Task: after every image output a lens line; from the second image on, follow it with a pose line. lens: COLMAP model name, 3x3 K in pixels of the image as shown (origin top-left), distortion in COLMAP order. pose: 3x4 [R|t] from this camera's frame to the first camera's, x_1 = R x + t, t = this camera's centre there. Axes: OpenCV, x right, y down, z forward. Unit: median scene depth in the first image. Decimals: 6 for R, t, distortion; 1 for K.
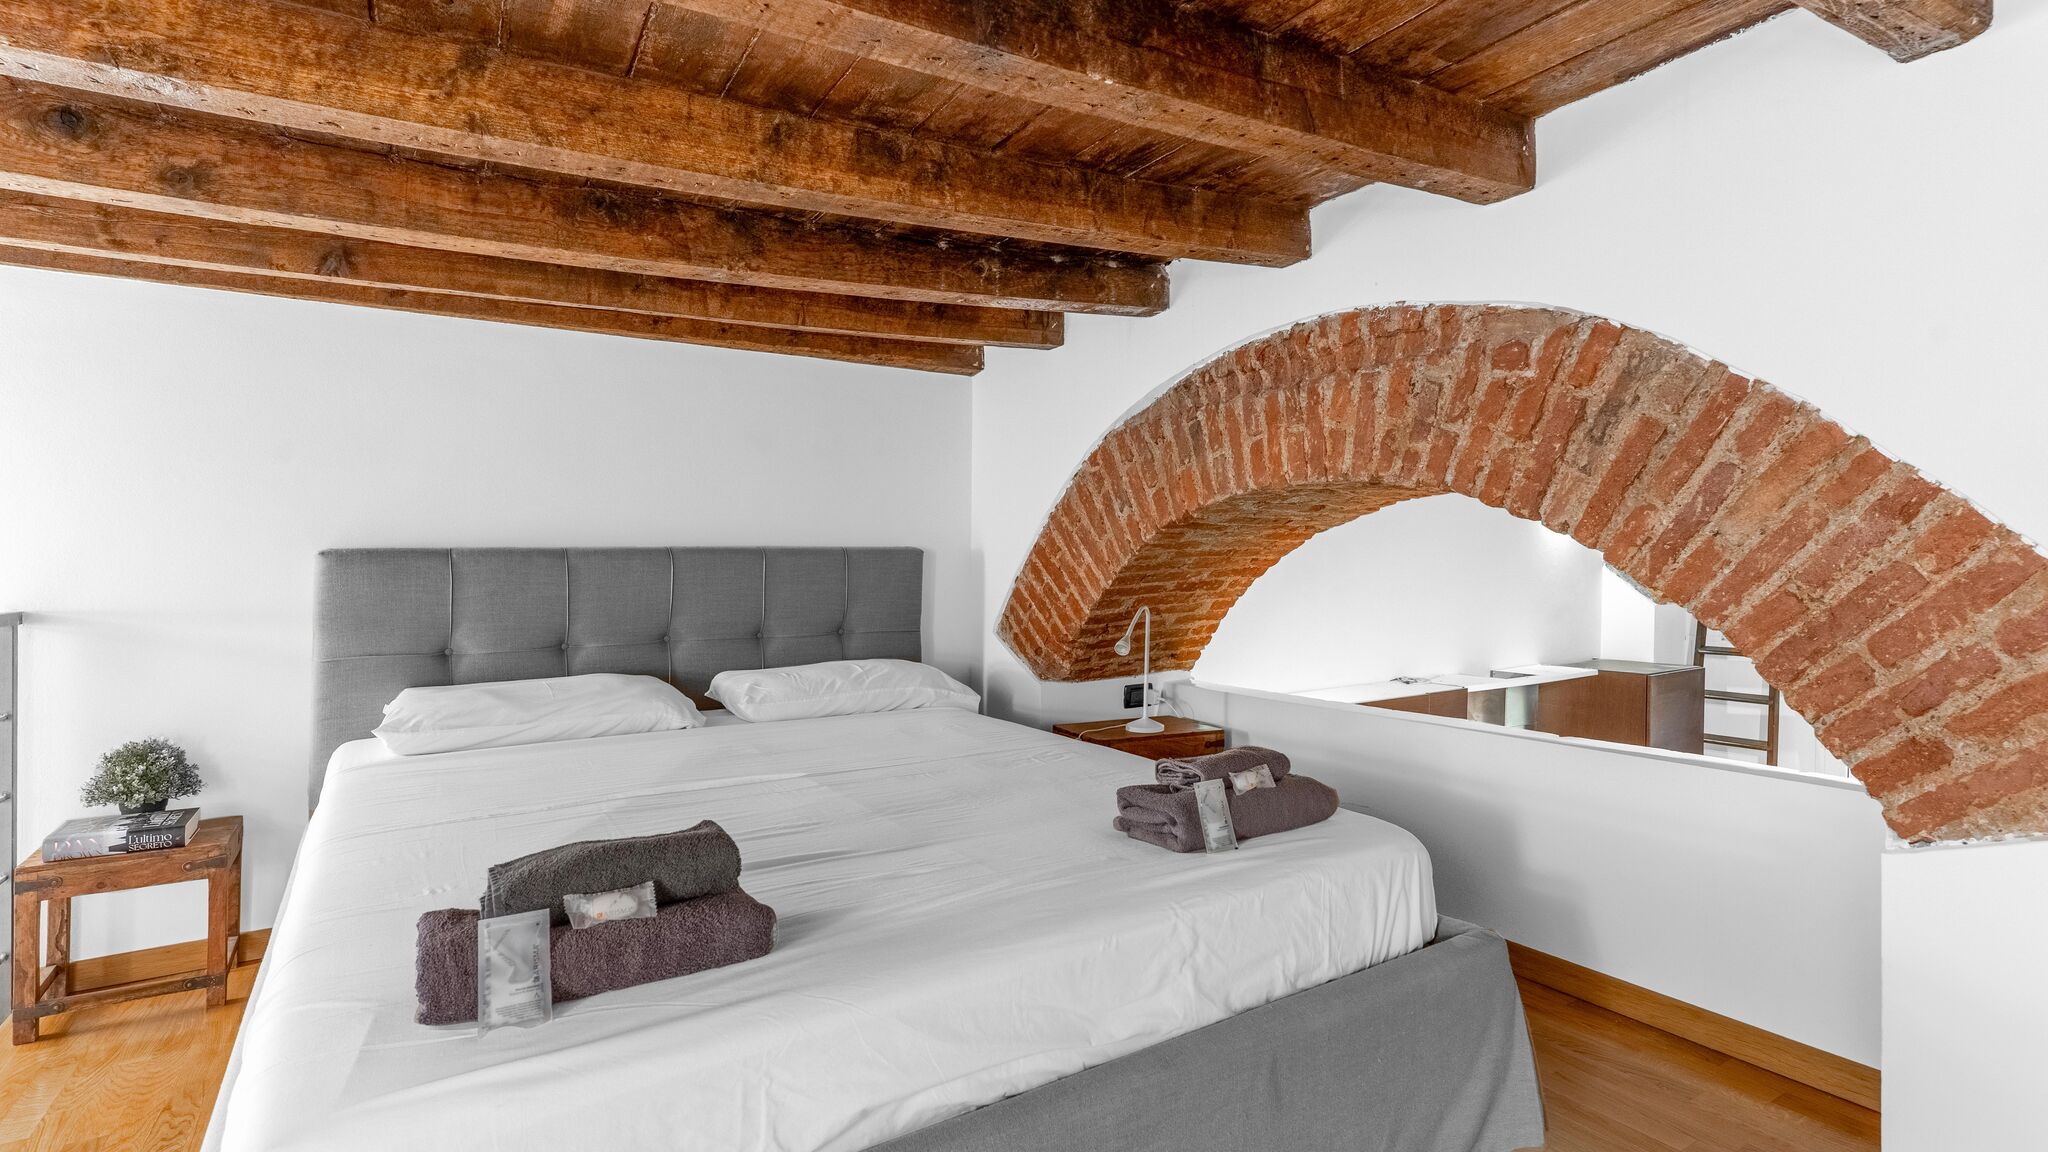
lens RADIAL K [[990.2, 0, 997.1], [0, 990.2, 561.9], [0, 0, 1]] dist [0.001648, 0.001853]
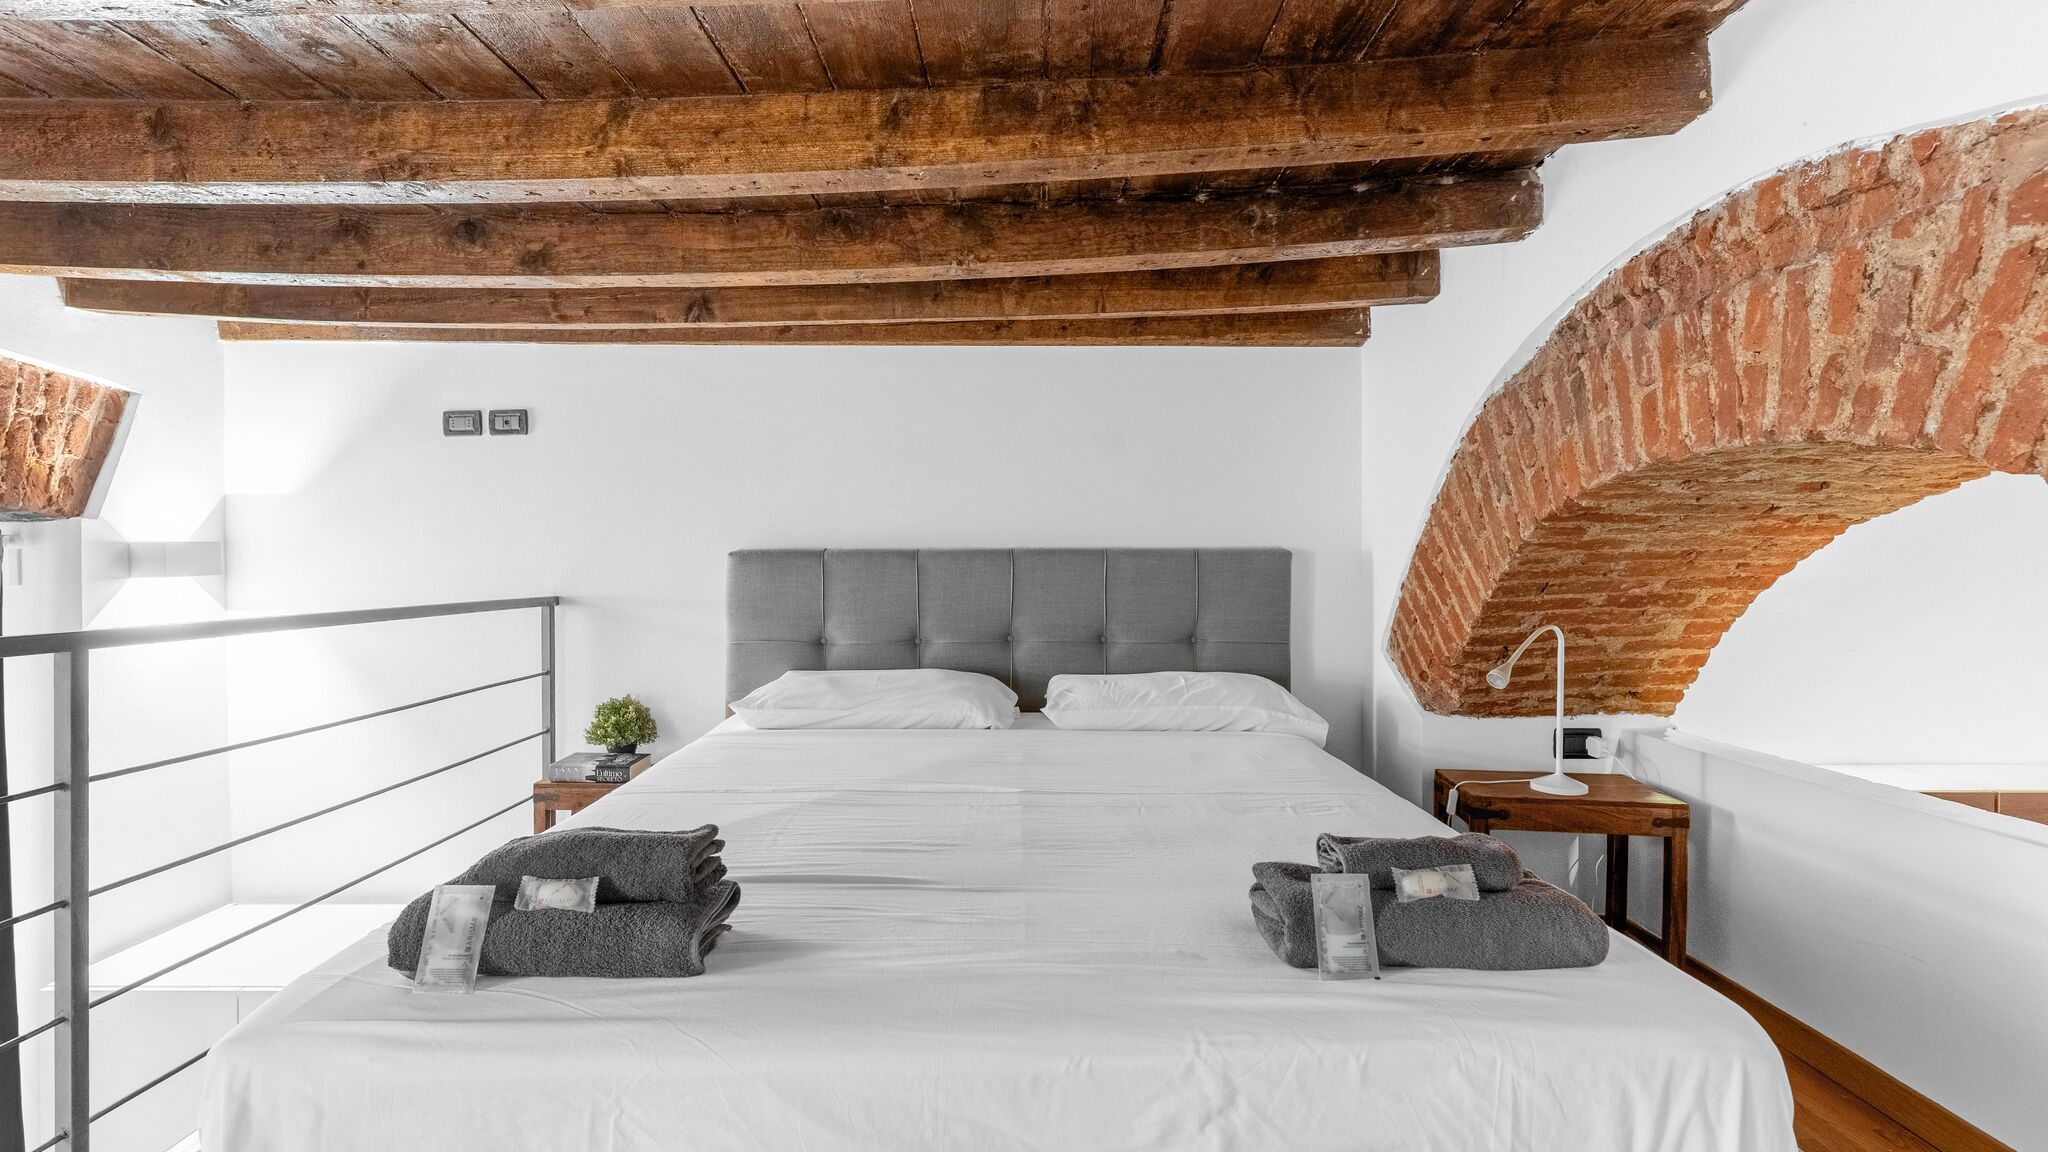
lens RADIAL K [[990.2, 0, 991.9], [0, 990.2, 555.7], [0, 0, 1]] dist [0.001648, 0.001853]
pose [[0.840730, 0.002328, -0.541449, 0.230289], [-0.006760, 0.999958, -0.006197, -0.000829], [0.541412, 0.008870, 0.840710, 0.156289]]
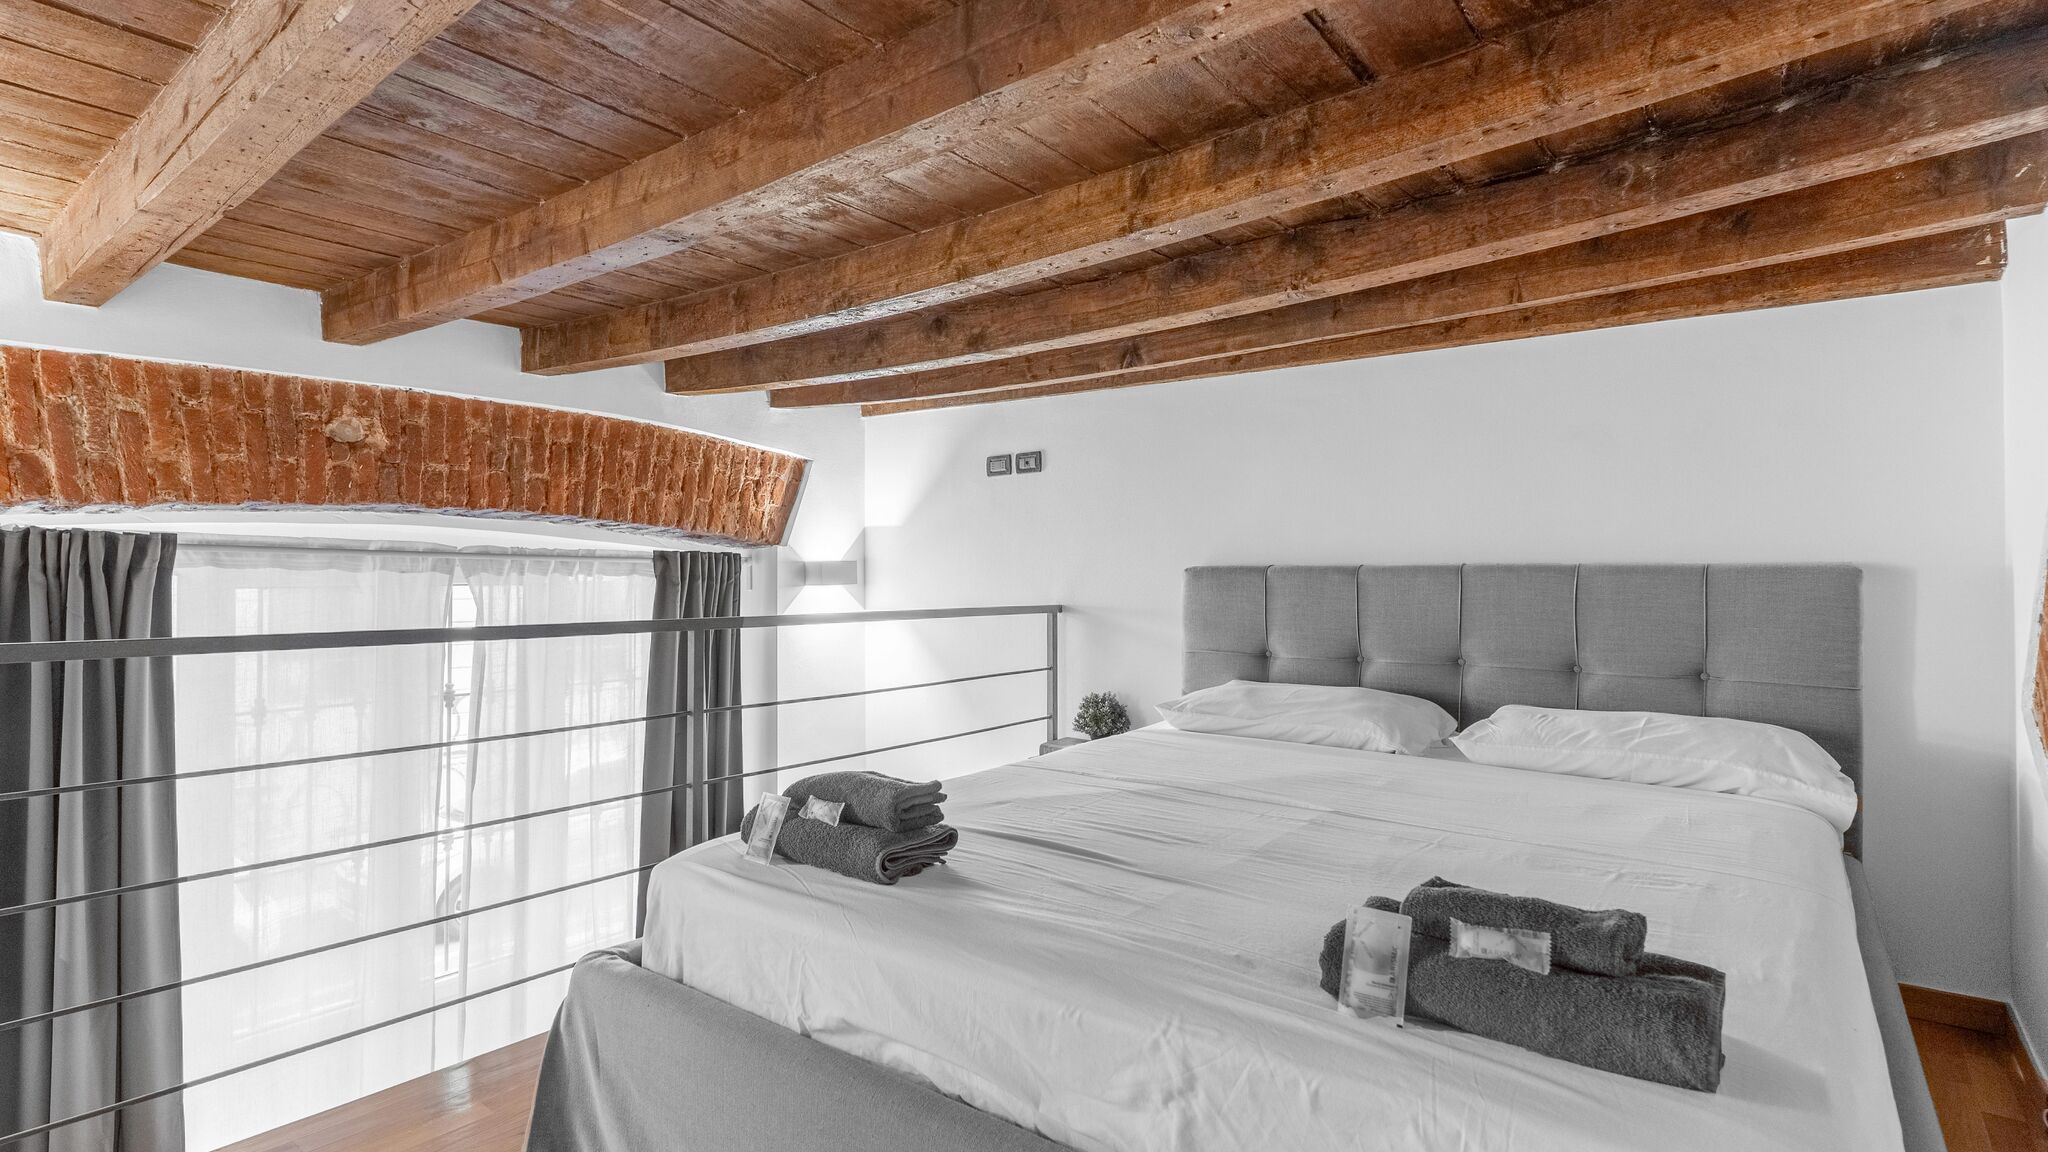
lens RADIAL K [[990.2, 0, 1018.8], [0, 990.2, 555.3], [0, 0, 1]] dist [0.001648, 0.001853]
pose [[0.346971, -0.009325, -0.937830, 0.456686], [-0.010548, 0.999849, -0.013844, -0.006568], [0.937817, 0.014696, 0.346820, 0.313283]]
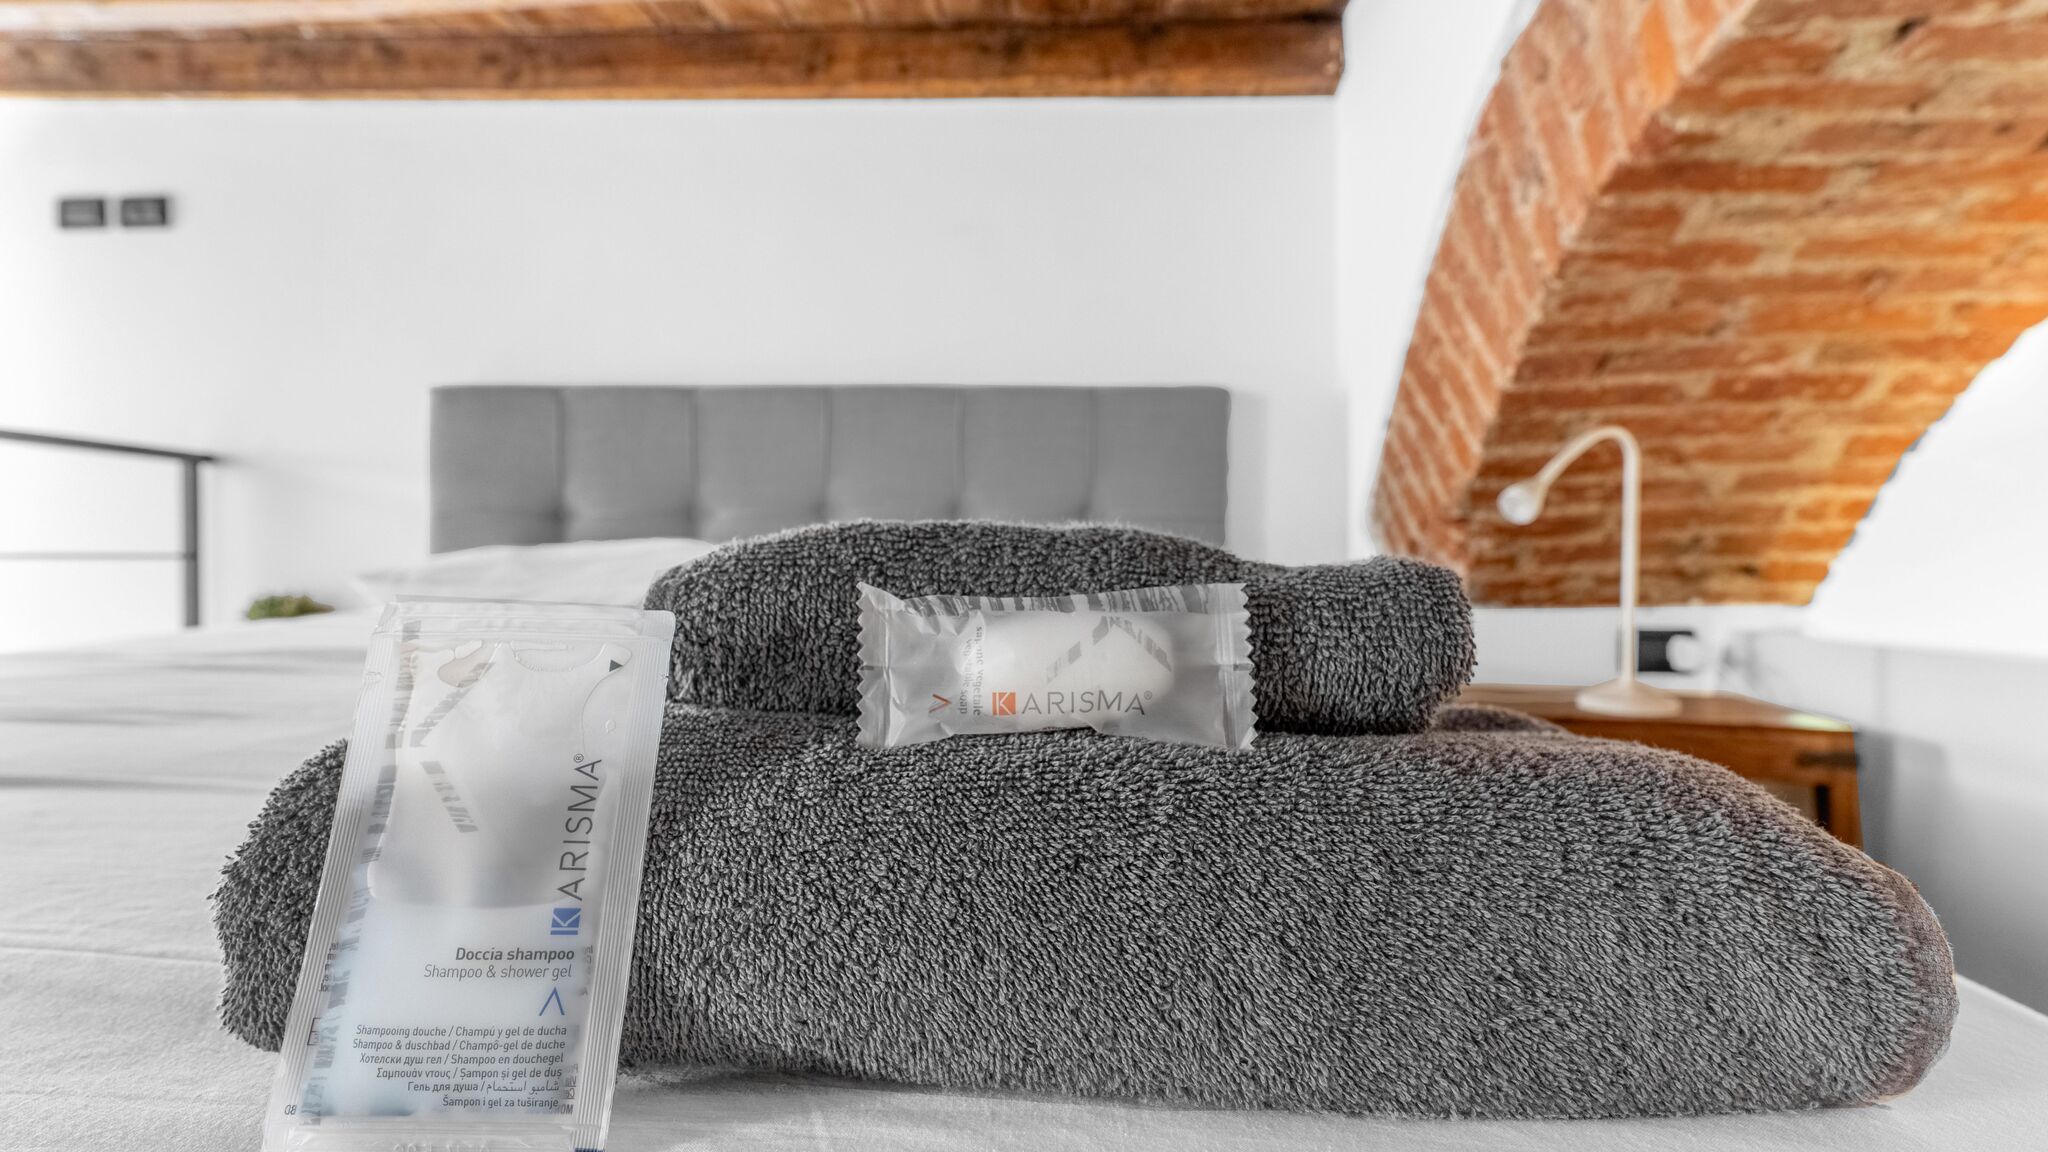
lens RADIAL K [[990.2, 0, 999.4], [0, 990.2, 561.1], [0, 0, 1]] dist [0.001648, 0.001853]
pose [[0.817371, 0.008246, -0.576052, 0.207784], [-0.013888, 0.999889, -0.005392, 0.127730], [0.575944, 0.012407, 0.817395, 0.548474]]
